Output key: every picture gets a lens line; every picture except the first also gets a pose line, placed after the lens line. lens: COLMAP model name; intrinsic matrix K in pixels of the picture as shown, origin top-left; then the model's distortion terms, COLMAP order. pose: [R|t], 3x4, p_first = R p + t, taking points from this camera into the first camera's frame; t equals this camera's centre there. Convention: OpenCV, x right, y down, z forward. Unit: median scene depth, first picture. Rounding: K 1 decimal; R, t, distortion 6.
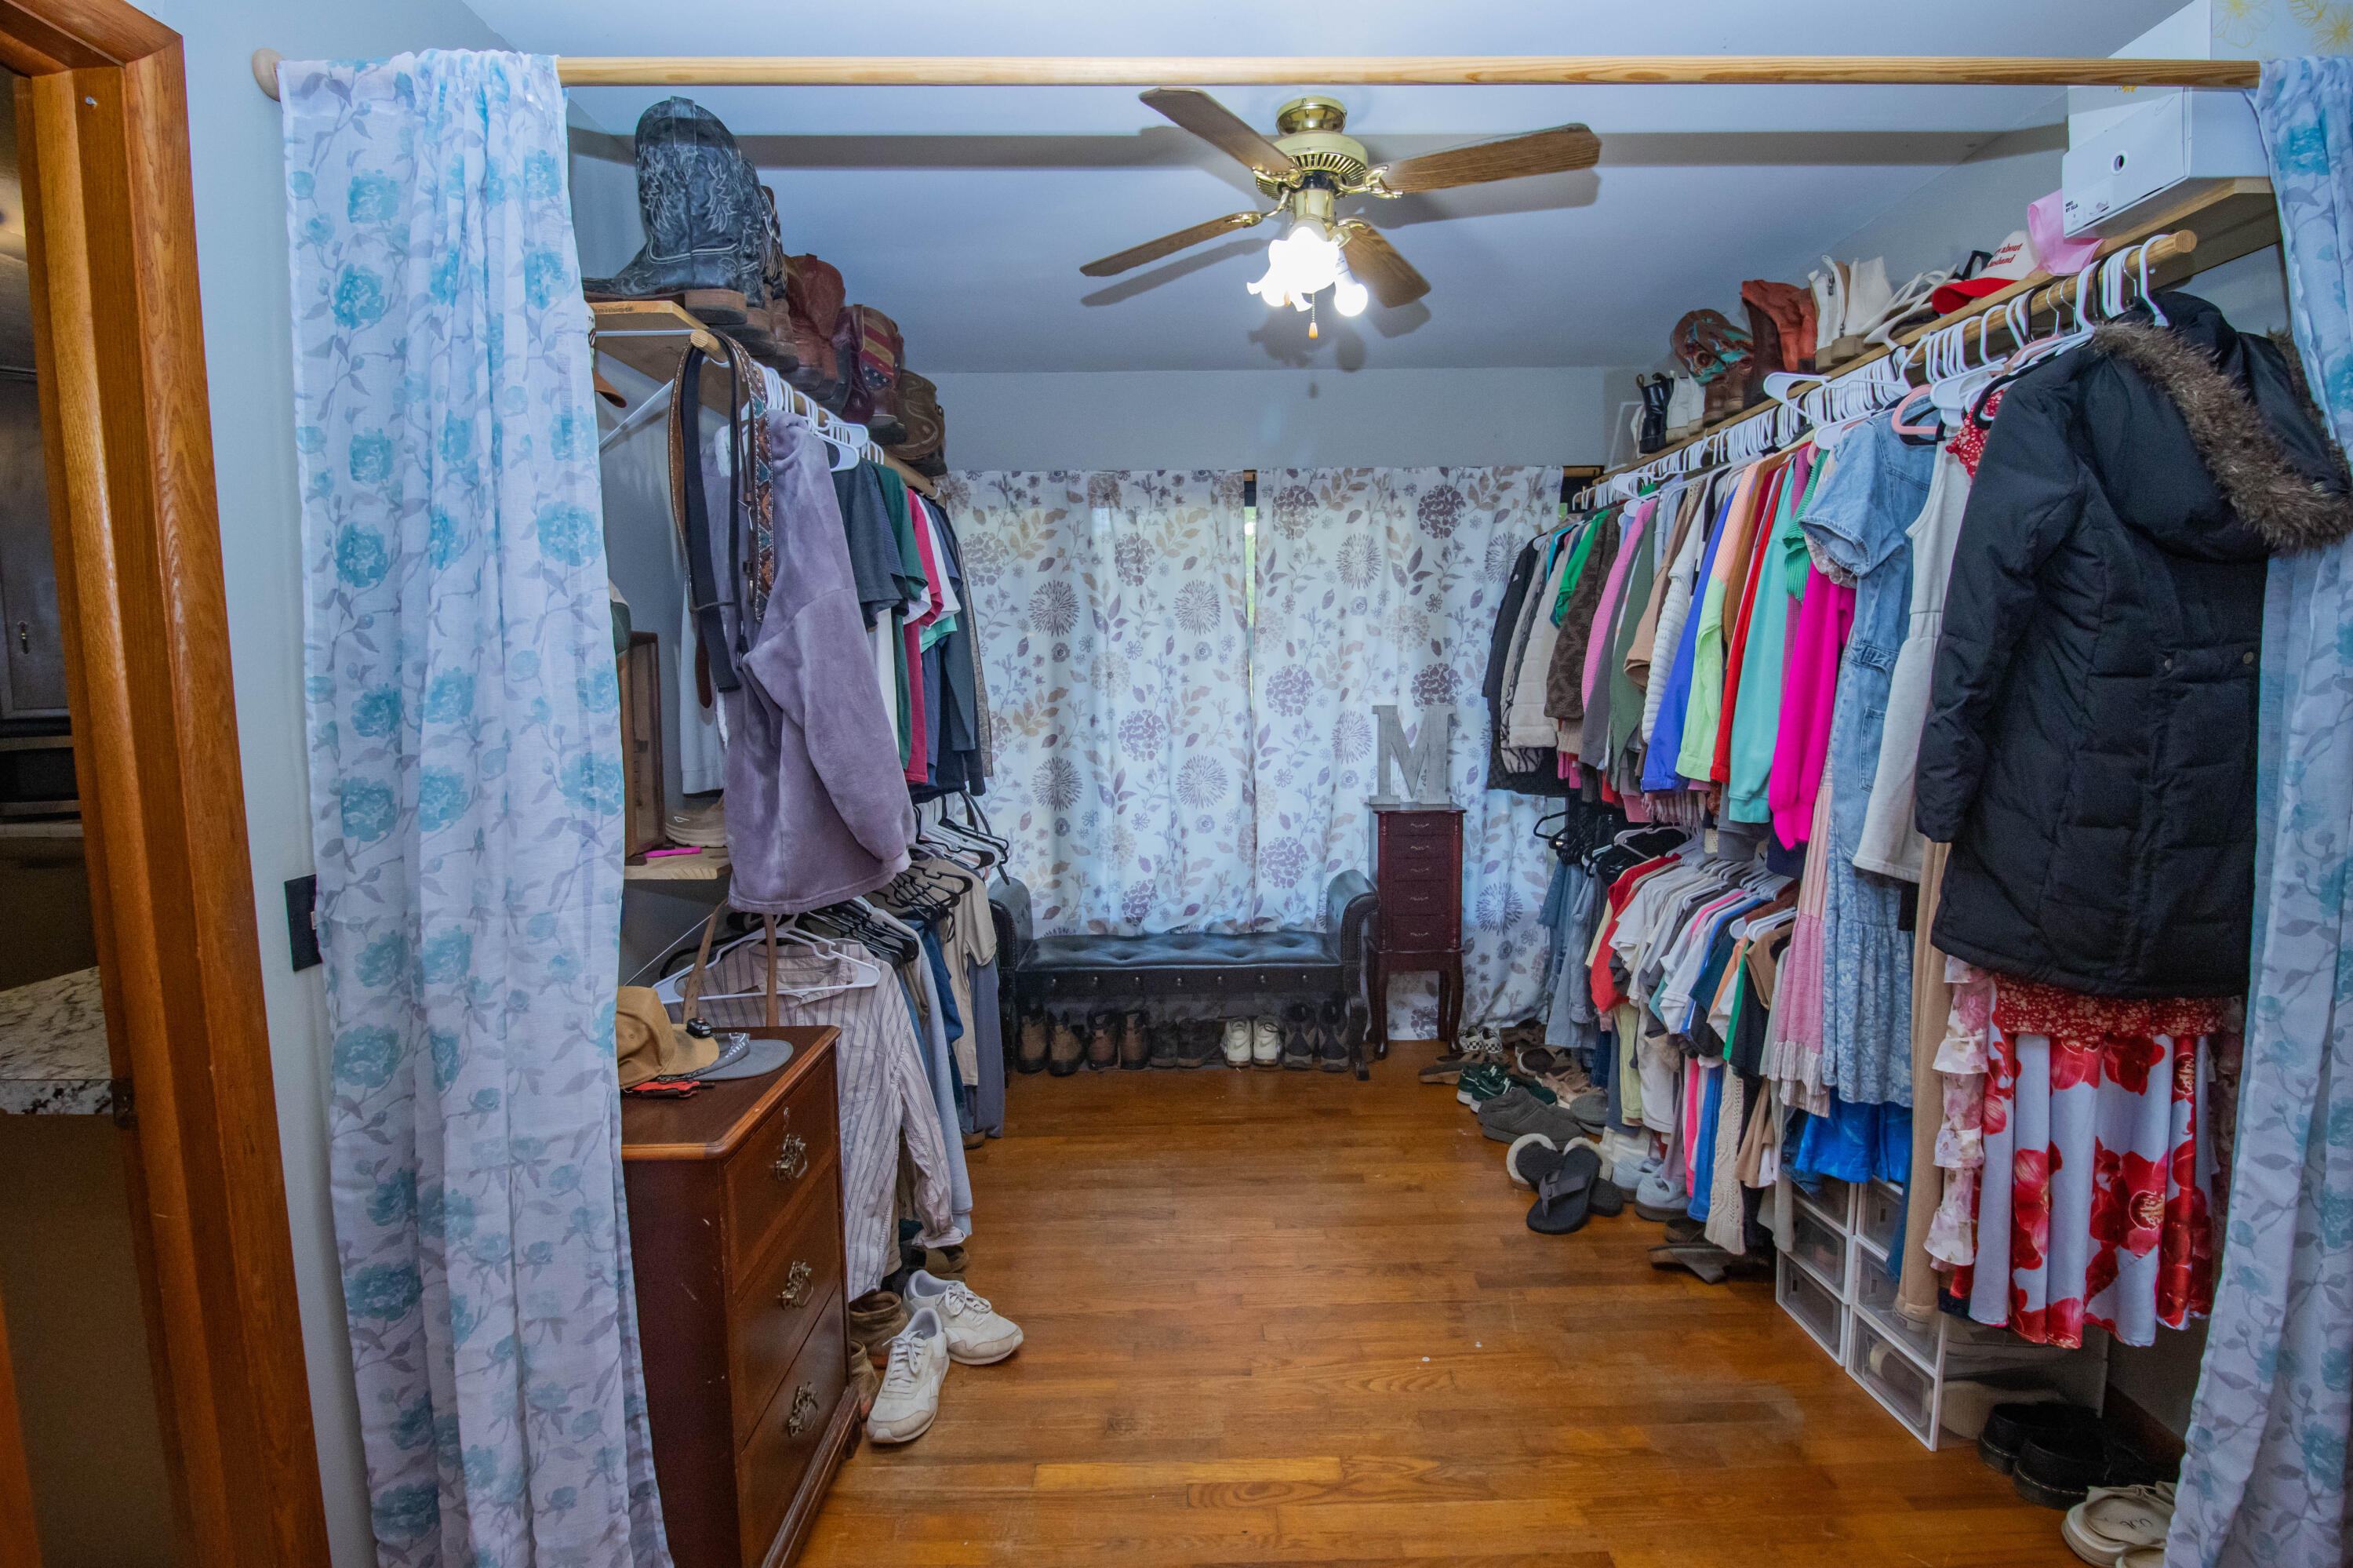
lens RADIAL K [[1097.9, 0, 1196.6], [0, 1097.9, 768.2], [0, 0, 1]] dist [0.001231, -0.013686]
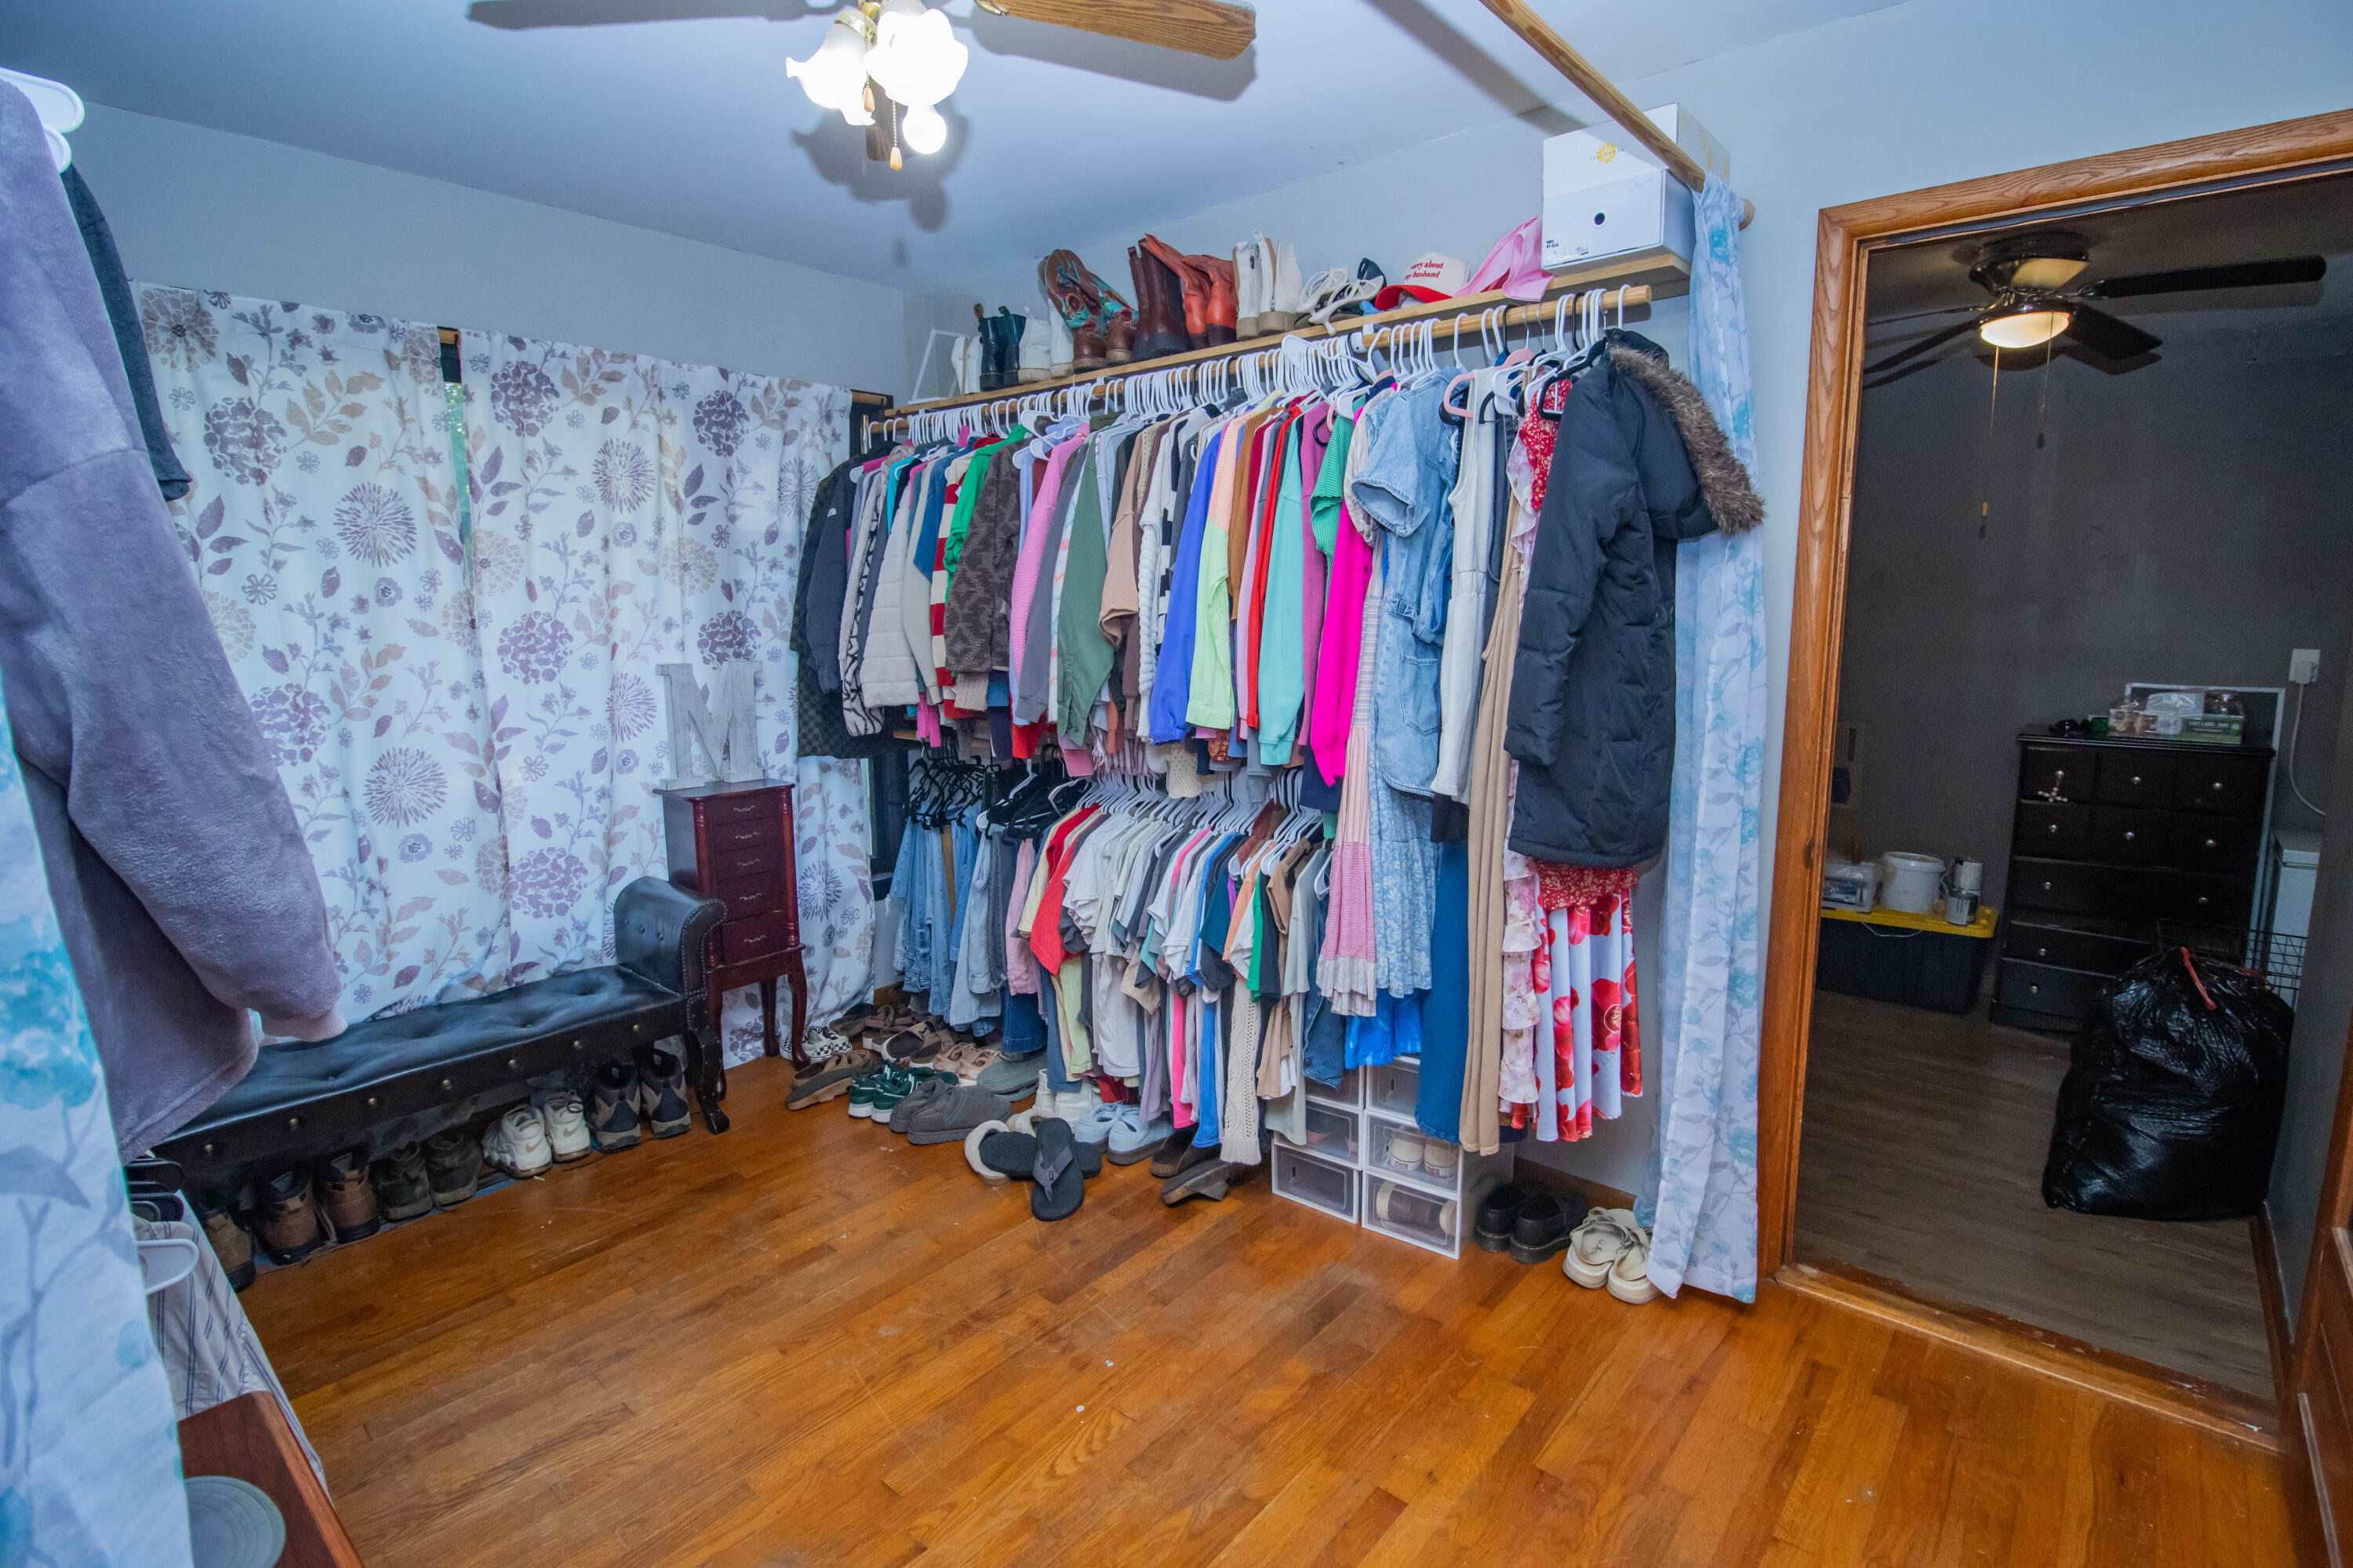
lens RADIAL K [[1112.1, 0, 1209.9], [0, 1112.1, 766.6], [0, 0, 1]] dist [0.002385, -0.016097]
pose [[0.653848, -0.102303, 0.749678, -0.185382], [0.067846, 0.994753, 0.076573, -0.018910], [-0.753578, 0.000796, 0.657358, 0.184494]]
